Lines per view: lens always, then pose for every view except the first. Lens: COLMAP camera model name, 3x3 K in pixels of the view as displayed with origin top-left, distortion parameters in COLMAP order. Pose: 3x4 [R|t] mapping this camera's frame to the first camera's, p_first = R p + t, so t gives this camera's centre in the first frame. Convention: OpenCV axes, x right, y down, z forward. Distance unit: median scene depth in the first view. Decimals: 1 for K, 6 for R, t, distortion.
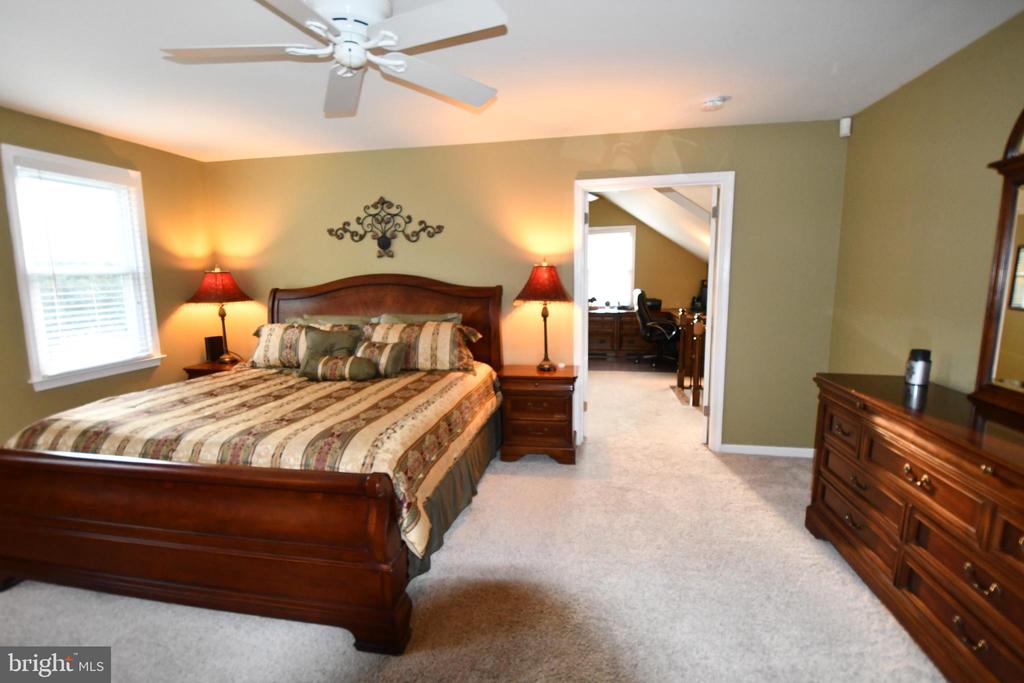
lens RADIAL K [[484.0, 0, 512.0], [0, 484.0, 341.5], [0, 0, 1]] dist [0.002749, 0.000394]
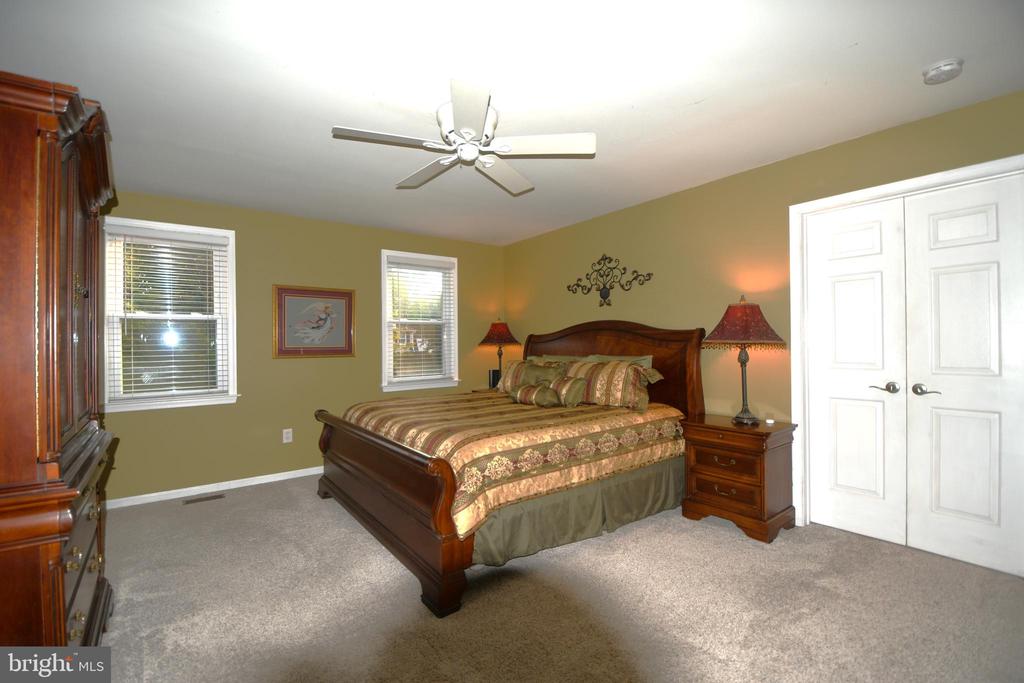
lens RADIAL K [[458.8, 0, 514.7], [0, 458.8, 339.0], [0, 0, 1]] dist [0.002303, 0.000094]
pose [[0.723240, -0.002502, -0.690592, 0.326408], [-0.088371, 0.991437, -0.096140, 0.023723], [0.684919, 0.130561, 0.716826, 0.102927]]
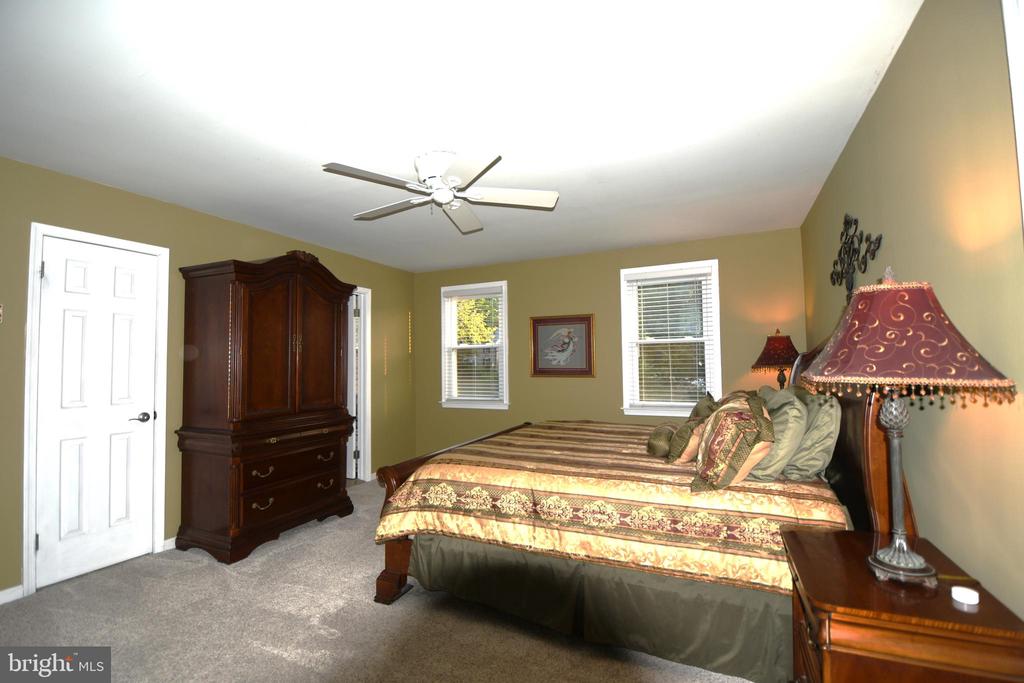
lens RADIAL K [[443.9, 0, 512.0], [0, 443.9, 341.5], [0, 0, 1]] dist [0.001597, -0.013946]
pose [[-0.250274, -0.040118, -0.967344, 0.424639], [-0.119649, 0.992764, -0.010217, -0.059859], [0.960753, 0.113185, -0.253263, 0.705987]]
